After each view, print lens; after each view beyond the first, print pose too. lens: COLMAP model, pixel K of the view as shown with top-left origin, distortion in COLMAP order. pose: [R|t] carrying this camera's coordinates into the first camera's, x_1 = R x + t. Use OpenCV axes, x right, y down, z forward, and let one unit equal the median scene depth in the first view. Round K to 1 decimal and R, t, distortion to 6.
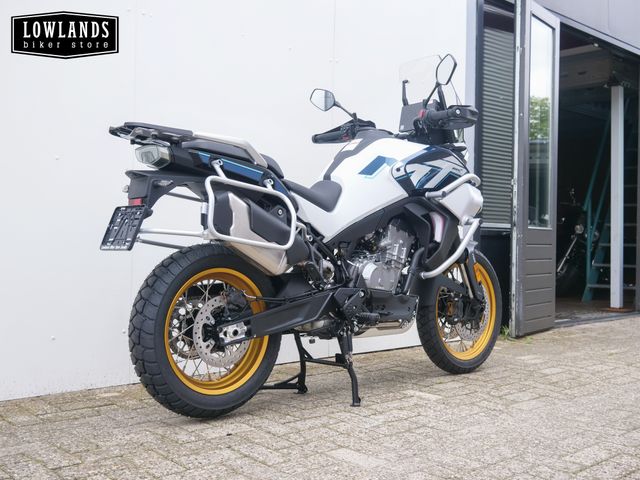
lens RADIAL K [[743.6, 0, 320.0], [0, 743.6, 240.0], [0, 0, 1]] dist [-0.010373, 0.017950]
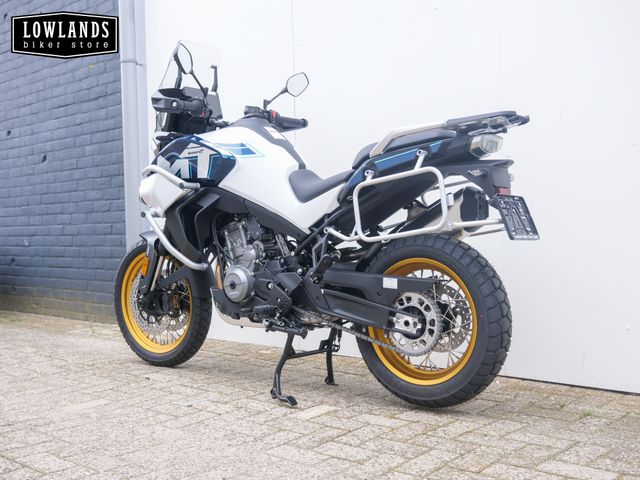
lens RADIAL K [[743.6, 0, 320.0], [0, 743.6, 240.0], [0, 0, 1]] dist [-0.010373, 0.017950]
pose [[0.083854, -0.004960, -0.996466, 2.215859], [0.021608, 0.999762, -0.003158, 0.037046], [0.996244, -0.021267, 0.083941, 2.147376]]
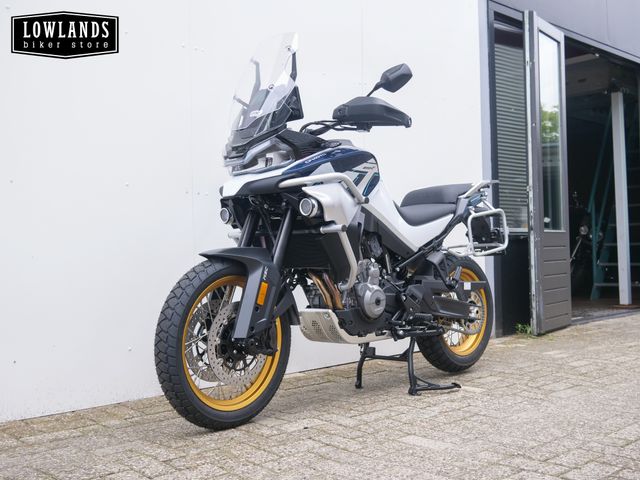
lens RADIAL K [[743.6, 0, 320.0], [0, 743.6, 240.0], [0, 0, 1]] dist [-0.010373, 0.017950]
pose [[0.999214, -0.038867, 0.007780, -0.048180], [0.038978, 0.999133, -0.014649, -0.000787], [-0.007204, 0.014941, 0.999862, -0.055840]]
